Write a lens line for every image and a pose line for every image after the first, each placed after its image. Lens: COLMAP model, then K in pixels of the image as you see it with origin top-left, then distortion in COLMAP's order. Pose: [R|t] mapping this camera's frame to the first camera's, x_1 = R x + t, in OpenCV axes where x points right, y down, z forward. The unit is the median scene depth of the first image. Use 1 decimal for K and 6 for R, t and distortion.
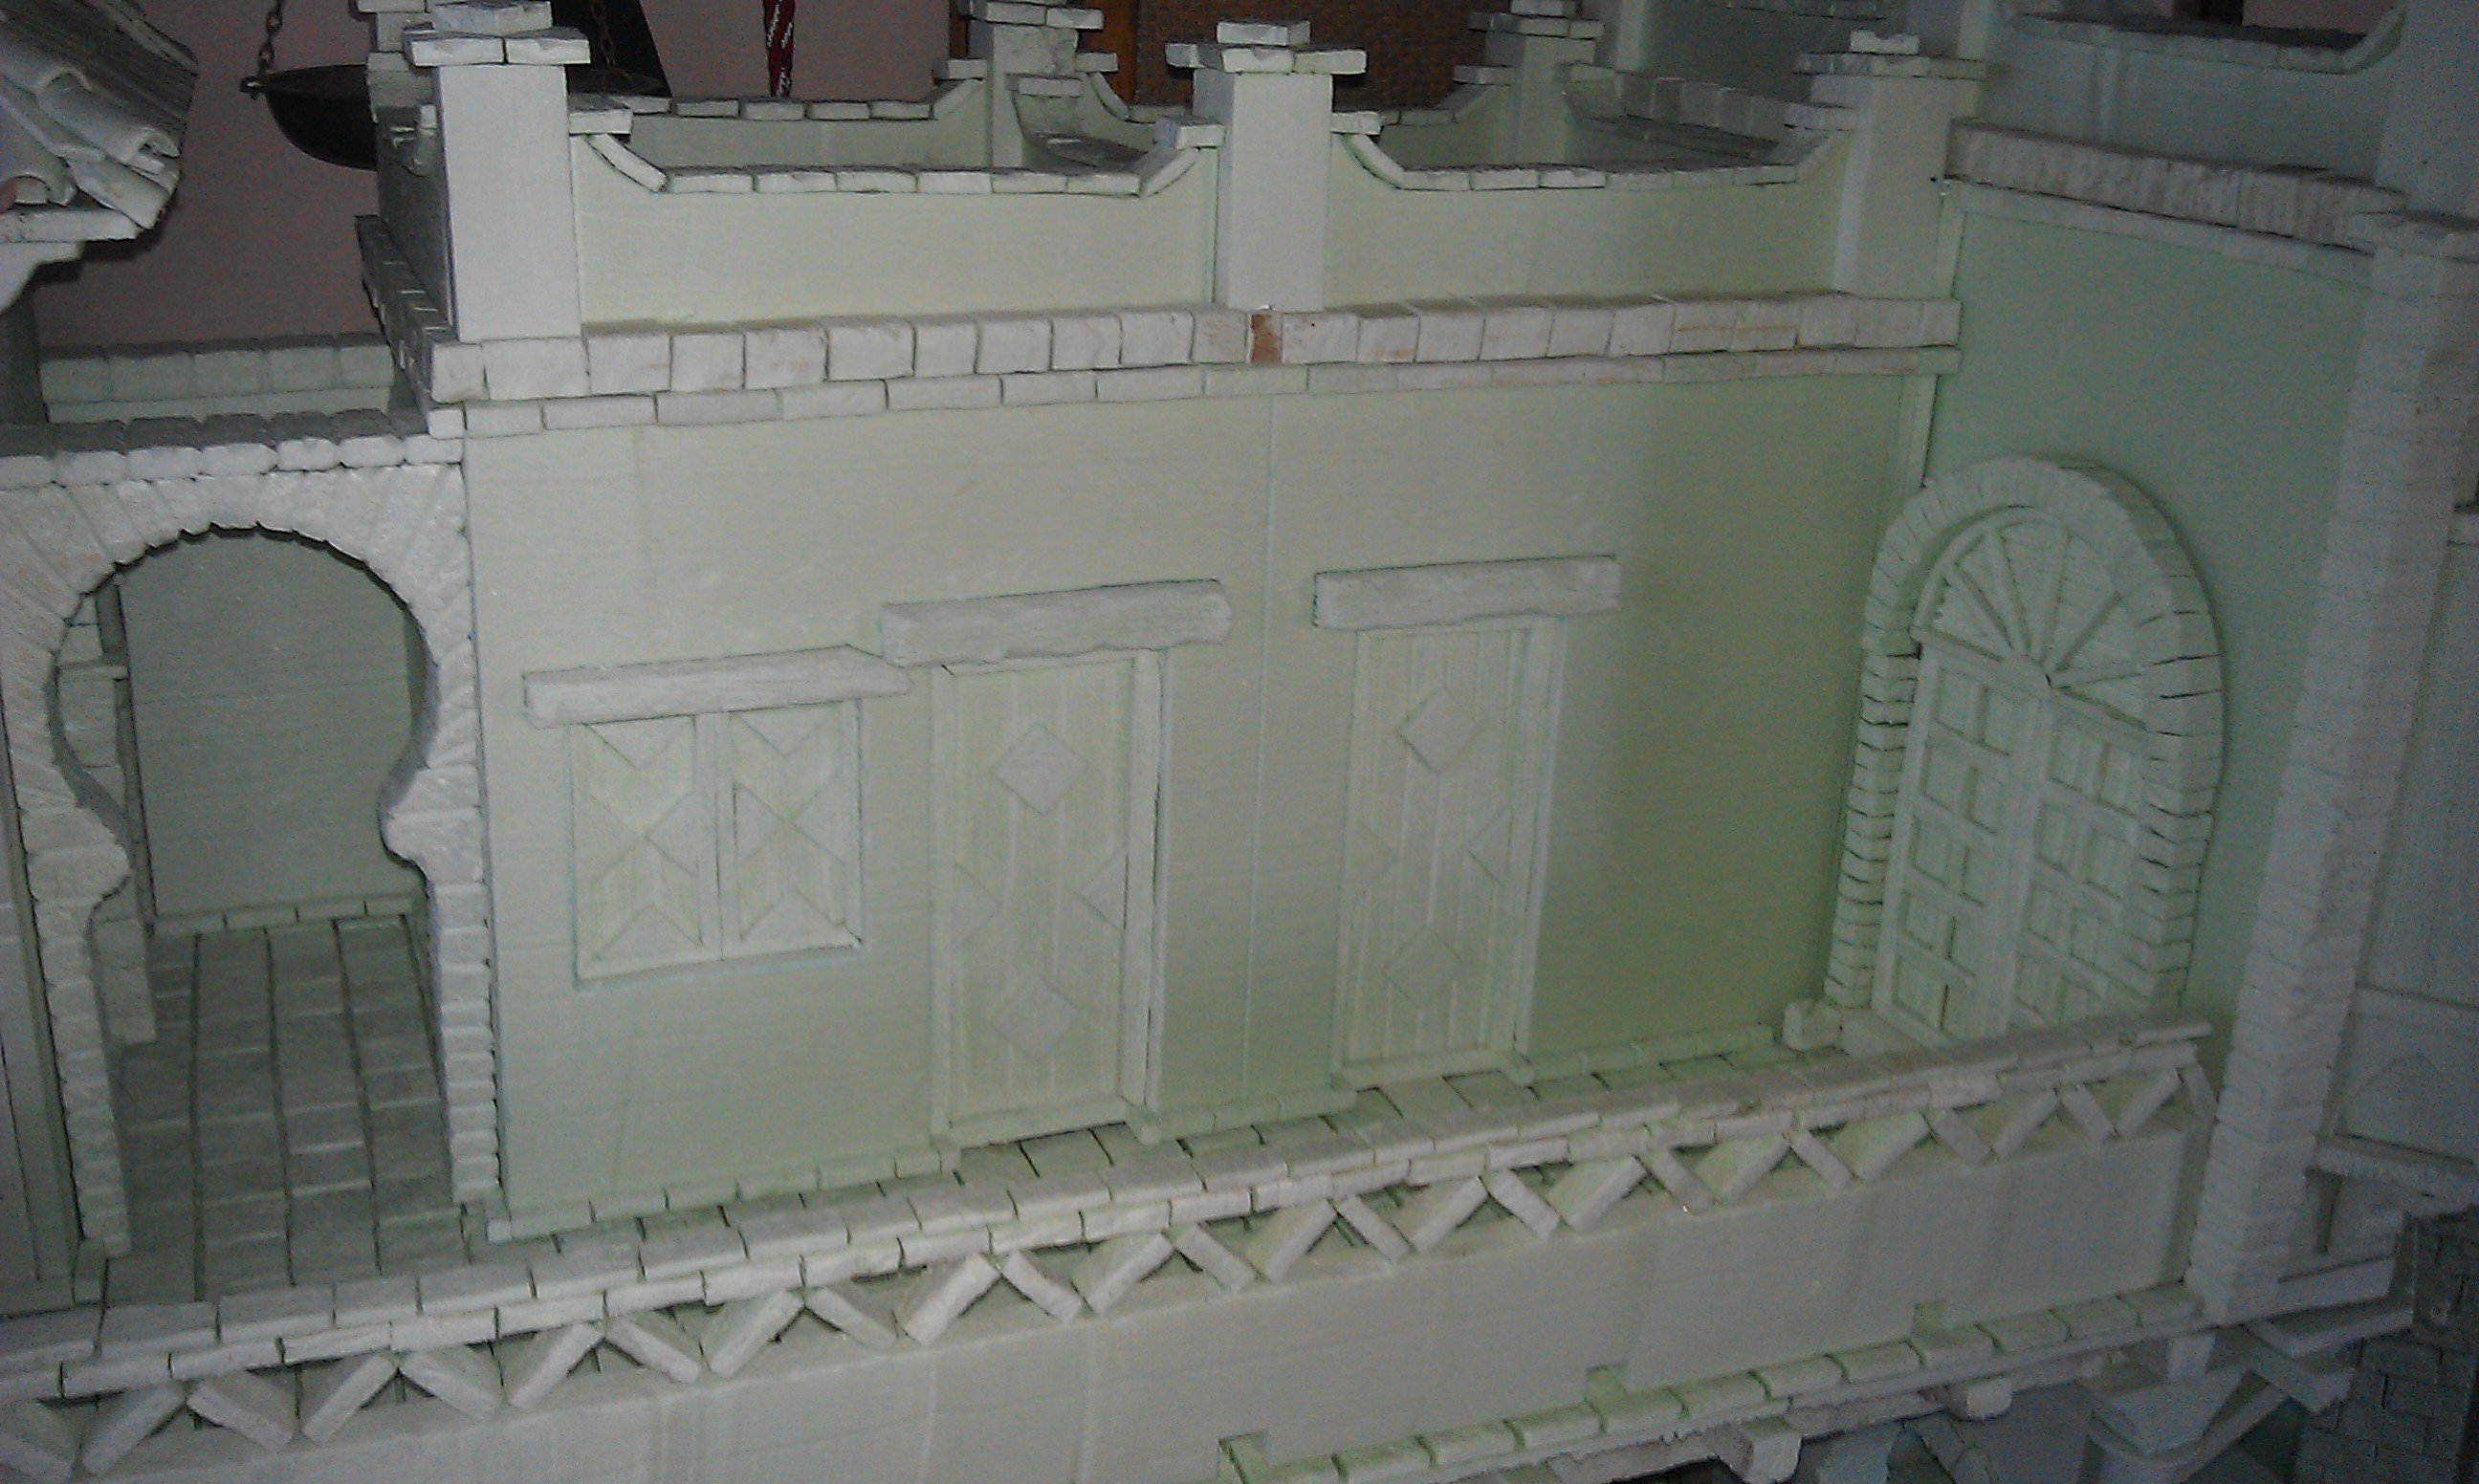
lens RADIAL K [[2434.3, 0, 1103.5], [0, 2434.3, 741.8], [0, 0, 1]] dist [0.072978, -0.268682]
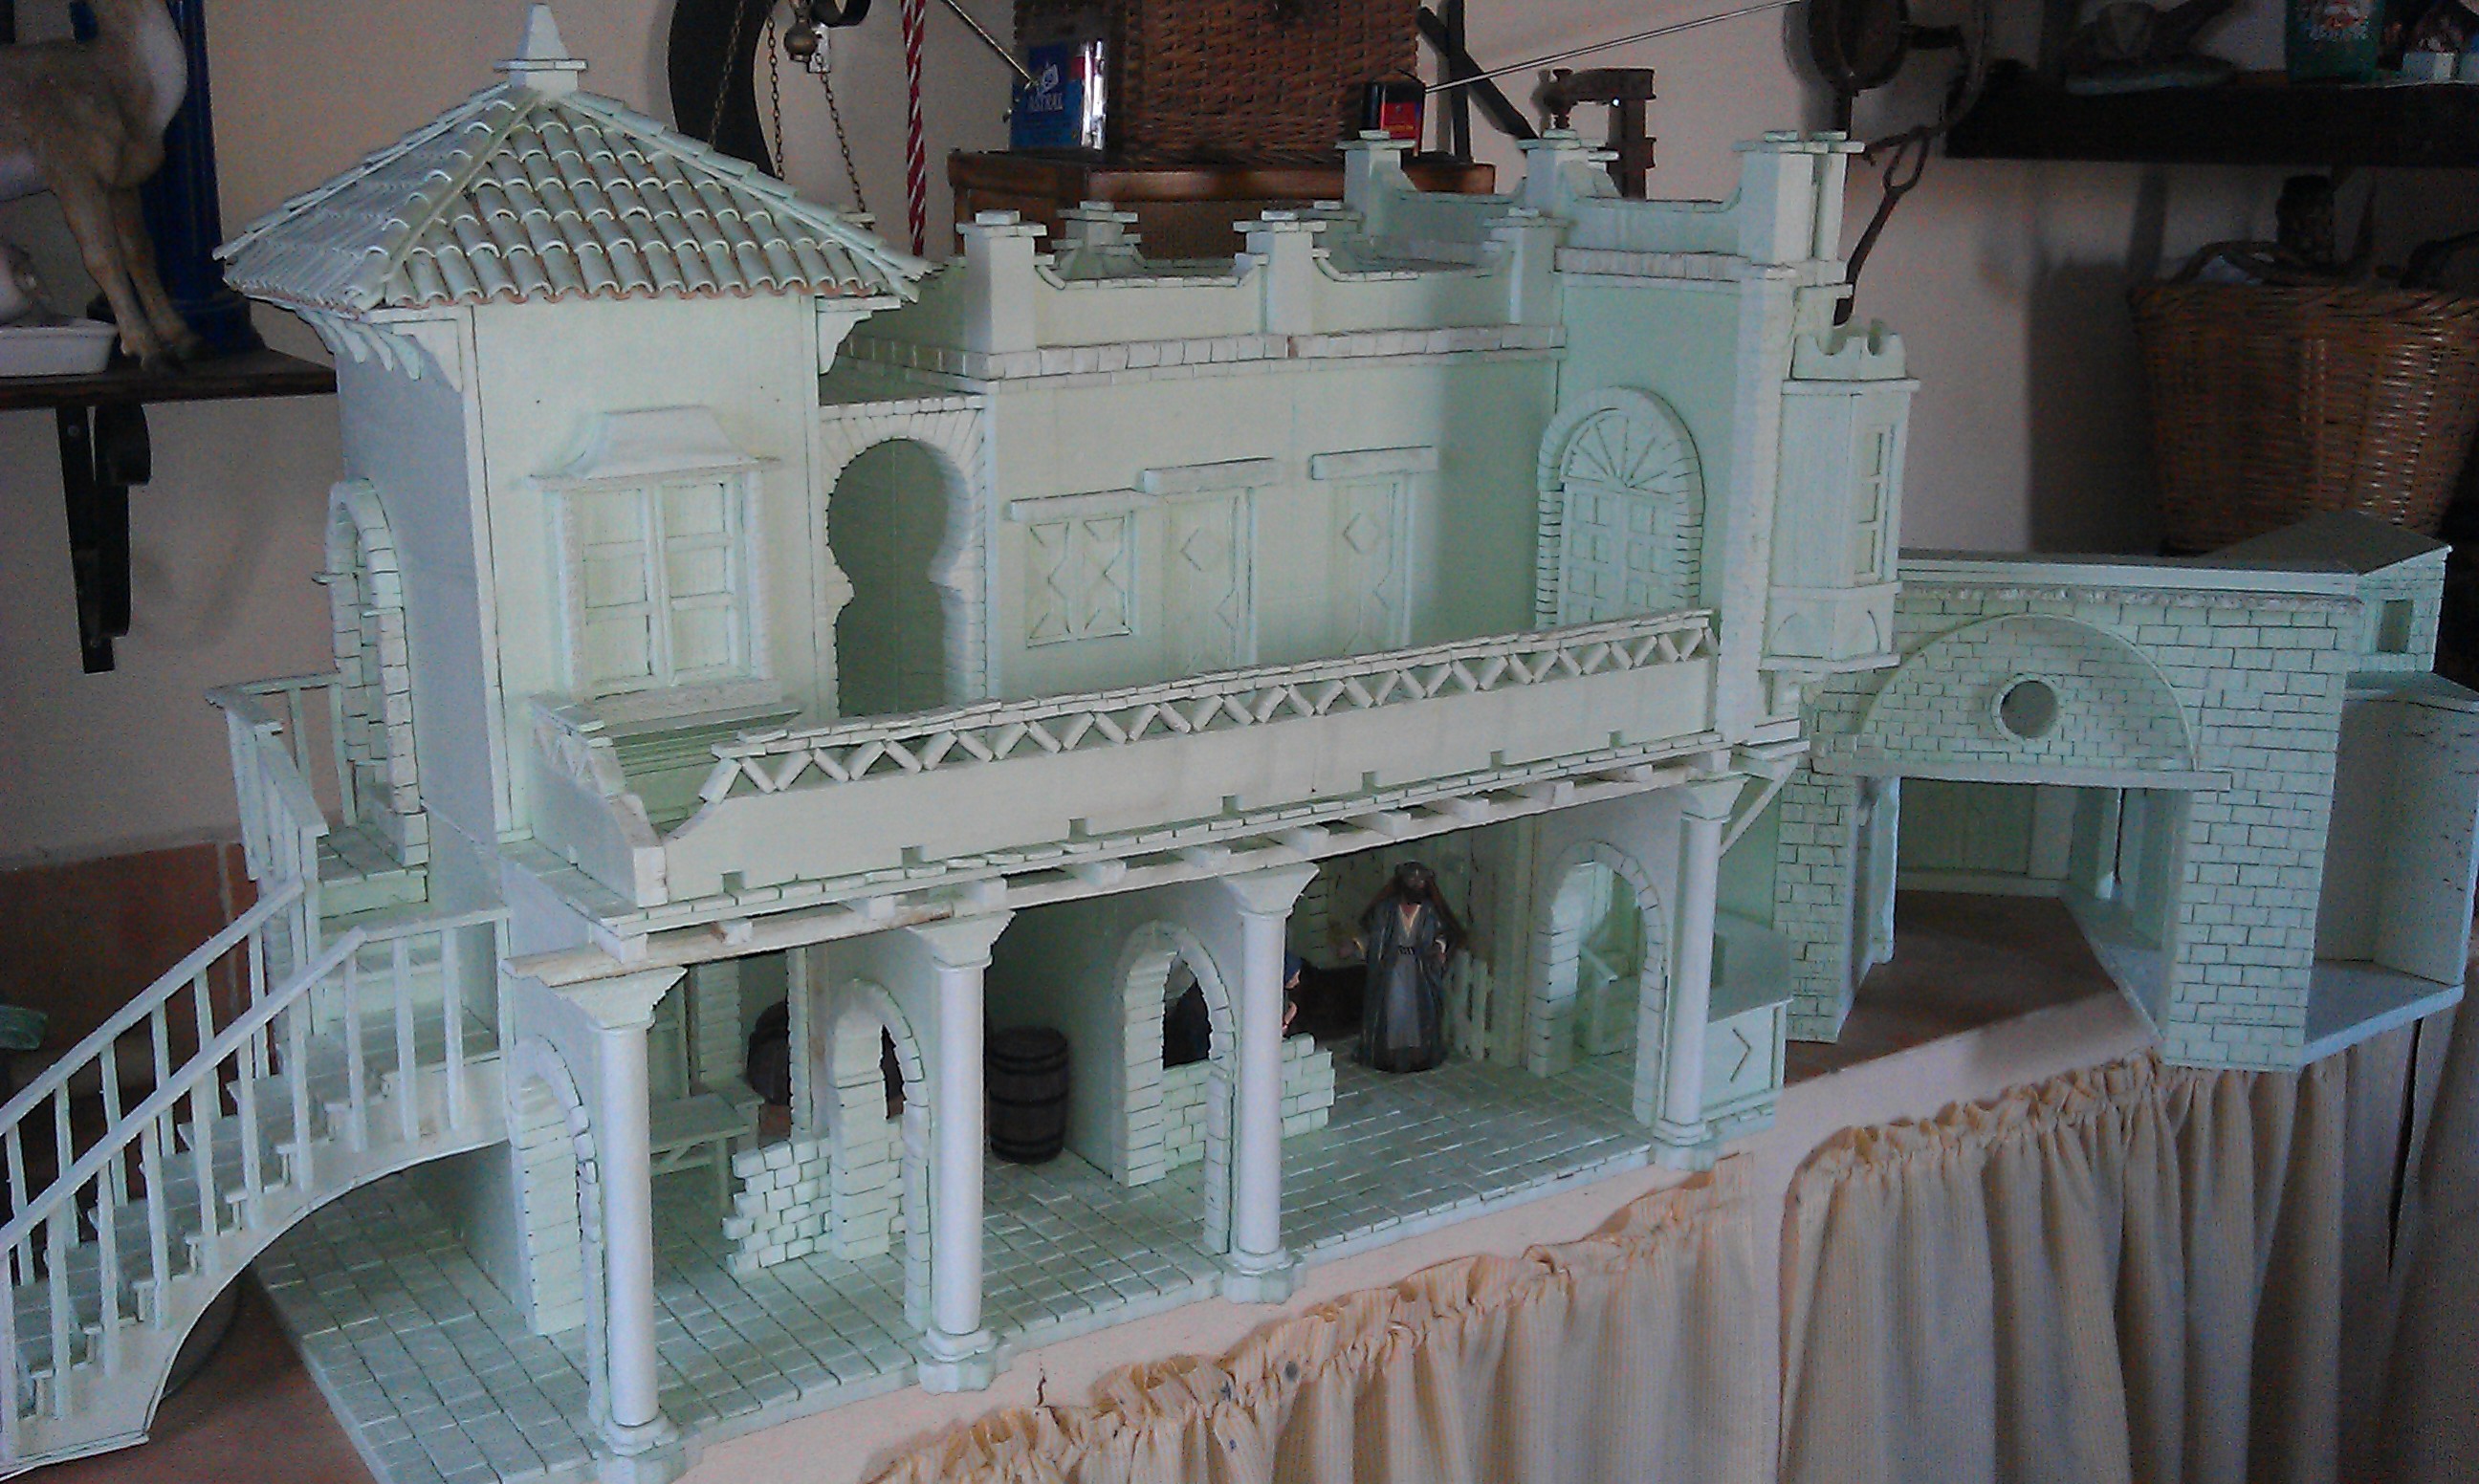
lens RADIAL K [[2434.3, 0, 1103.5], [0, 2434.3, 741.8], [0, 0, 1]] dist [0.072978, -0.268682]
pose [[0.972183, -0.079720, 0.220239, -0.605512], [0.098775, 0.992135, -0.076889, 0.340167], [-0.212377, 0.096505, 0.972411, -1.081926]]
